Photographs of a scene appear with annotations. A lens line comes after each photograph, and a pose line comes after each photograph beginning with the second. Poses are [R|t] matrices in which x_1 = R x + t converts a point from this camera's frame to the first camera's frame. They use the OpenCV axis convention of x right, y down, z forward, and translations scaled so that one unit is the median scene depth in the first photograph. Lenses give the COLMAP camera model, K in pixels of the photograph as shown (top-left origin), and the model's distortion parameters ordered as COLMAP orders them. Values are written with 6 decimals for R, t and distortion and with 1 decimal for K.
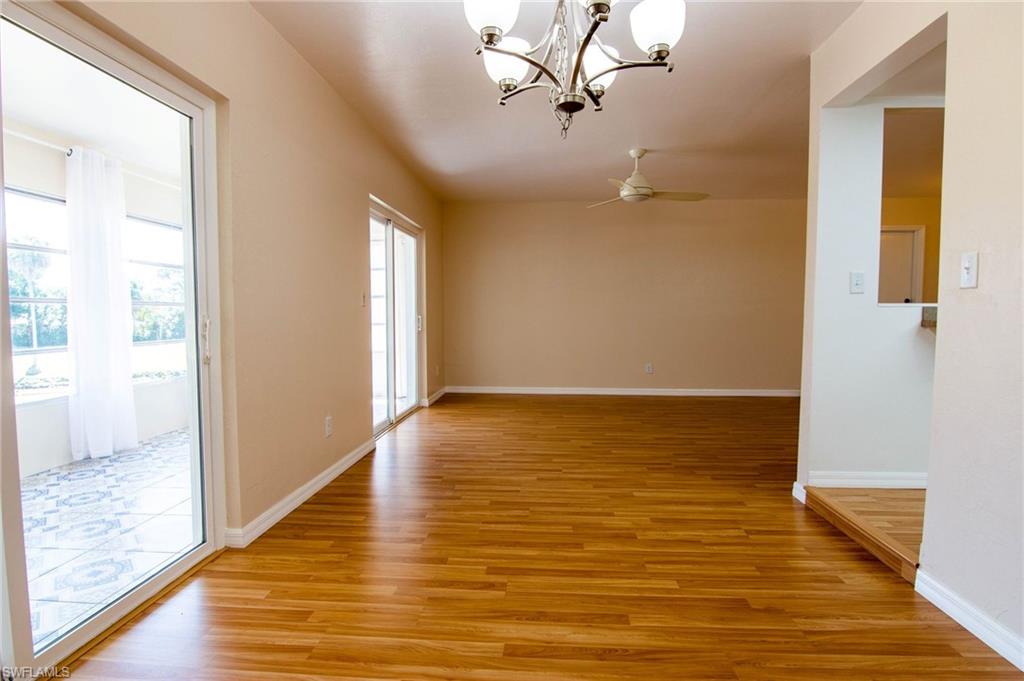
lens RADIAL K [[522.8, 0, 509.3], [0, 522.8, 342.4], [0, 0, 1]] dist [-0.008177, -0.009865]
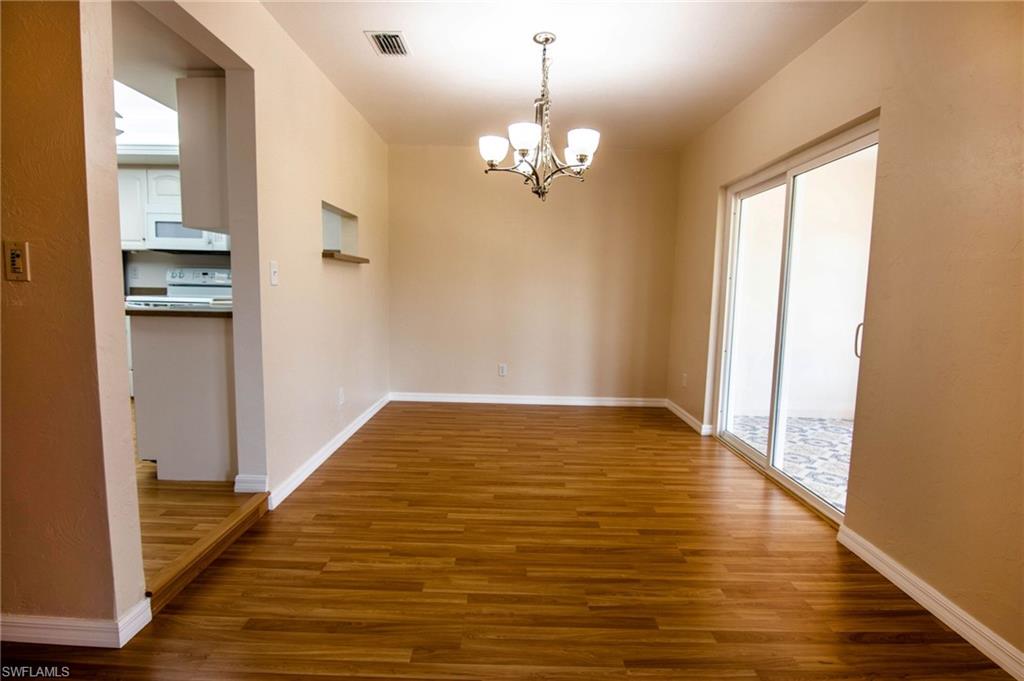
lens RADIAL K [[522.8, 0, 513.4], [0, 522.8, 341.6], [0, 0, 1]] dist [-0.008177, -0.009865]
pose [[-0.996567, -0.014548, -0.081505, 0.213190], [-0.027125, 0.987480, 0.155398, -0.133524], [0.078224, 0.157075, -0.984484, 1.744025]]
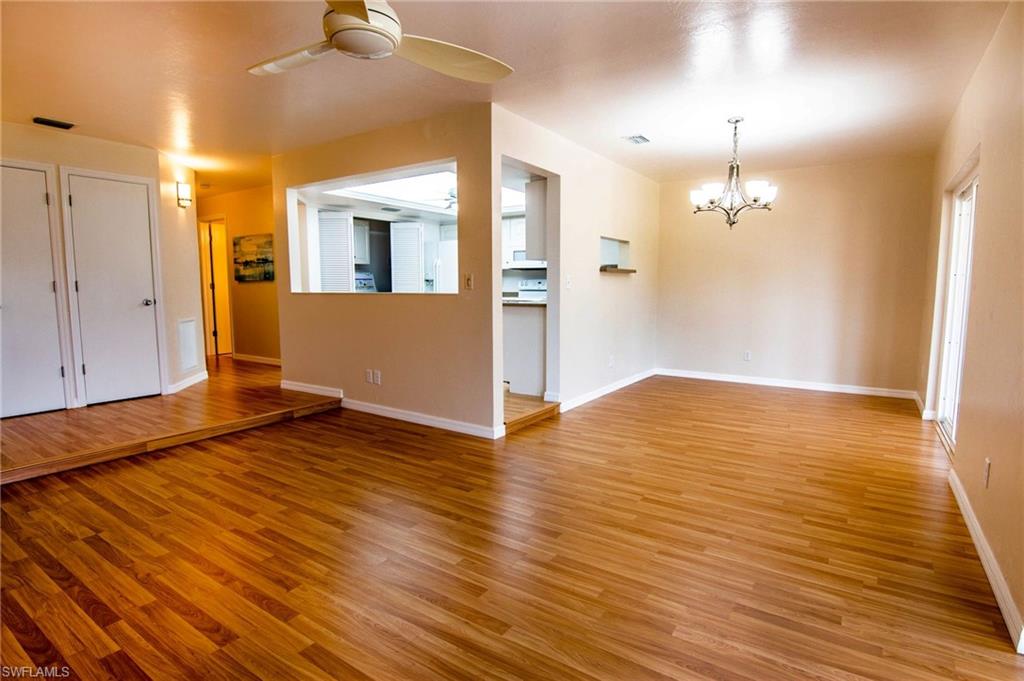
lens RADIAL K [[522.8, 0, 512.4], [0, 522.8, 341.5], [0, 0, 1]] dist [-0.008177, -0.009865]
pose [[-0.868245, -0.051326, 0.493473, -0.156247], [0.026888, 0.988305, 0.150102, -0.170926], [-0.495406, 0.143594, -0.856711, 2.396680]]
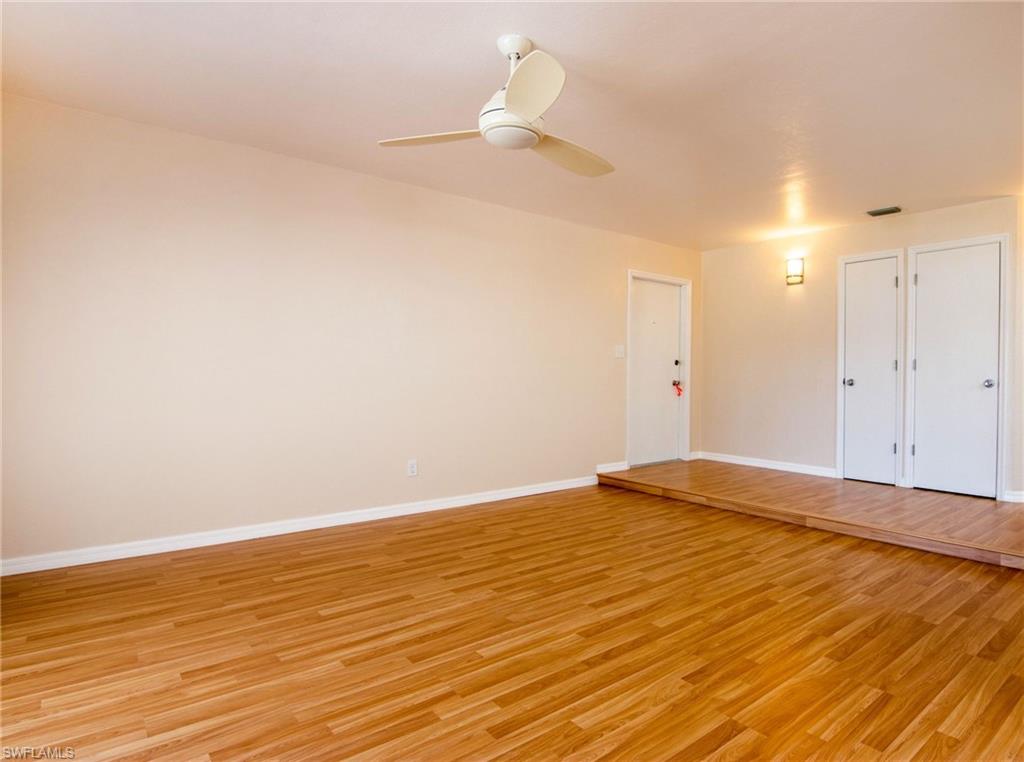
lens RADIAL K [[580.0, 0, 572.0], [0, 580.0, 389.4], [0, 0, 1]] dist [-0.006361, -0.002044]
pose [[0.706196, -0.013137, 0.707895, -0.180067], [0.033648, 0.999321, -0.015022, -0.060382], [-0.707217, 0.034428, 0.706158, 1.048720]]
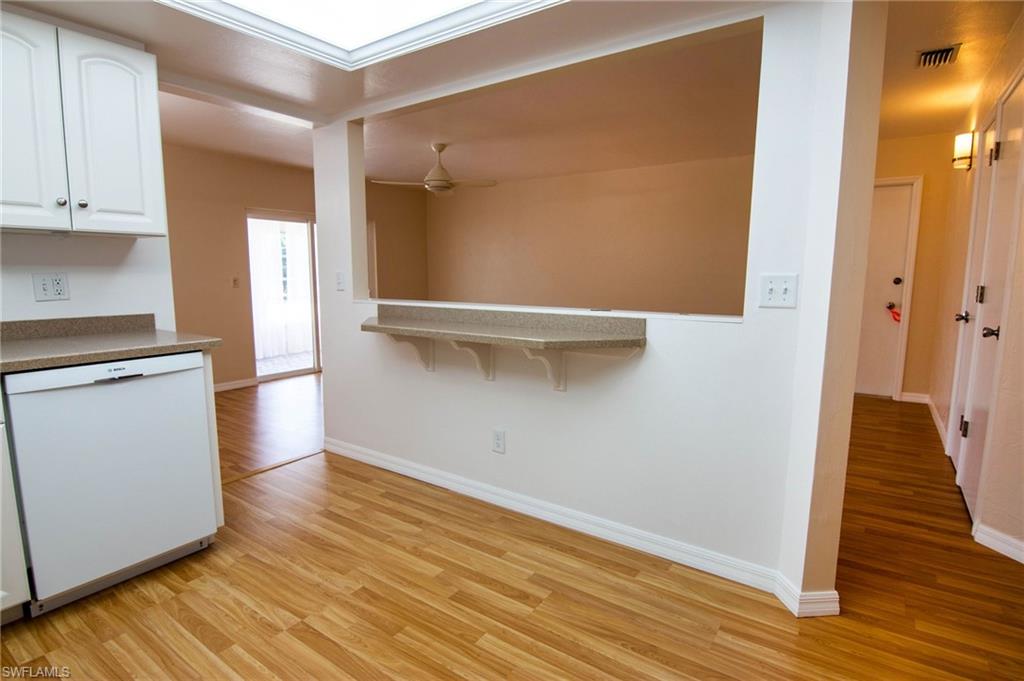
lens RADIAL K [[522.8, 0, 513.0], [0, 522.8, 342.8], [0, 0, 1]] dist [-0.008177, -0.009865]
pose [[0.860018, 0.070002, -0.505439, 1.716502], [-0.030532, 0.995830, 0.085970, -0.096638], [0.509350, -0.058504, 0.858569, 0.192976]]
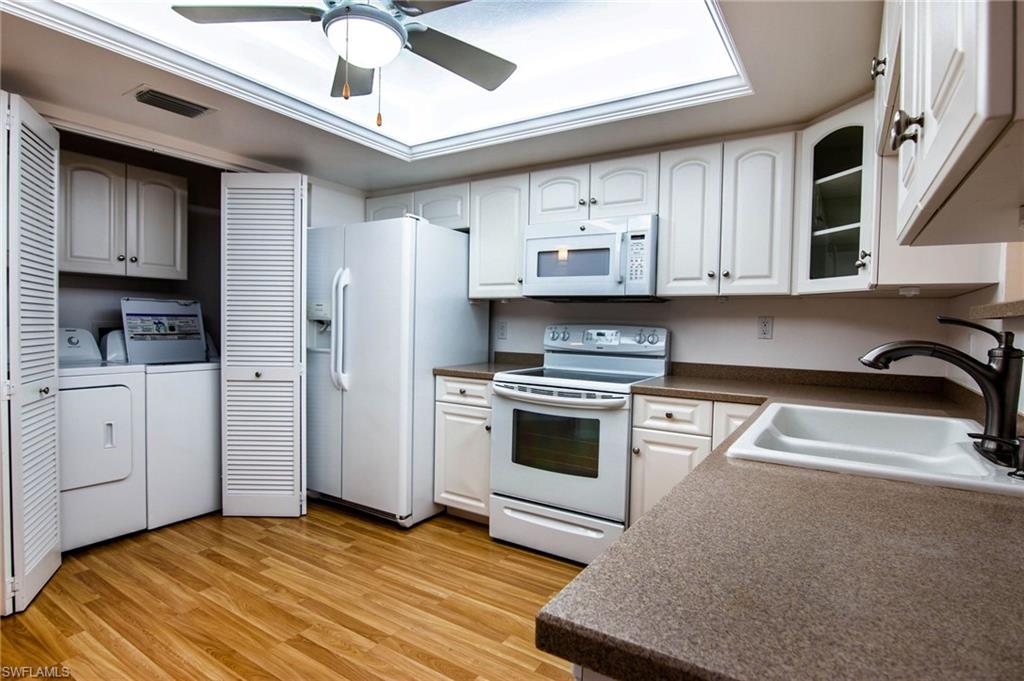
lens RADIAL K [[522.8, 0, 513.7], [0, 522.8, 341.4], [0, 0, 1]] dist [-0.008177, -0.009865]
pose [[-0.883190, -0.035860, 0.467643, 0.829077], [0.004492, 0.996380, 0.084888, -0.134726], [-0.468994, 0.077073, -0.879832, 0.831245]]
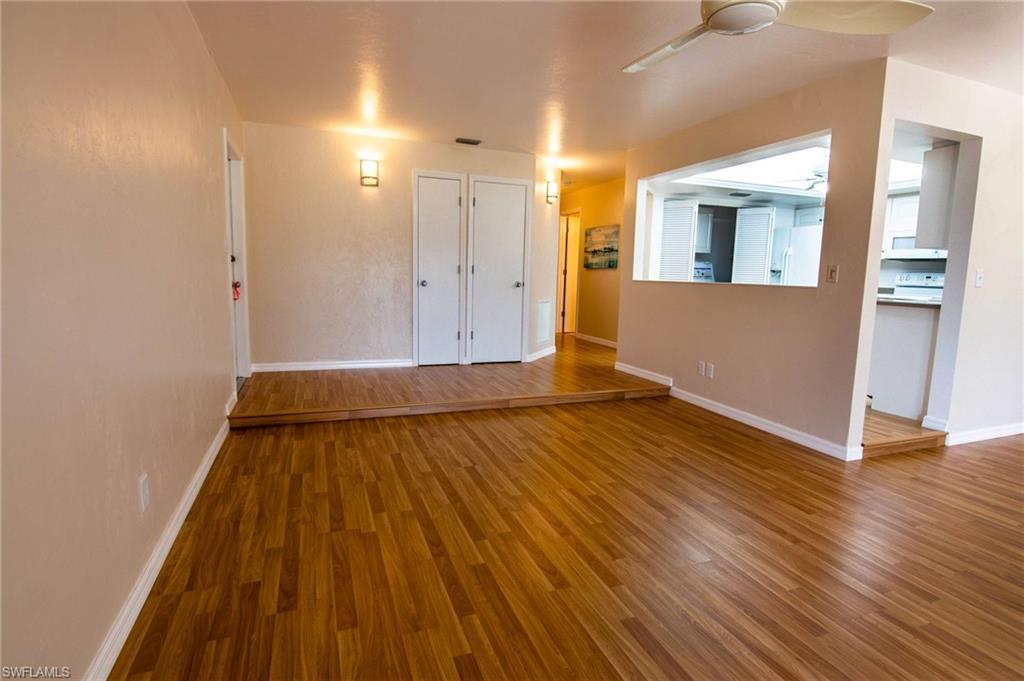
lens RADIAL K [[522.8, 0, 512.4], [0, 522.8, 341.8], [0, 0, 1]] dist [-0.008177, -0.009865]
pose [[-0.425145, -0.130409, 0.895681, -0.133299], [0.024000, 0.987594, 0.155184, -0.171056], [-0.904807, 0.087472, -0.416741, 2.413203]]
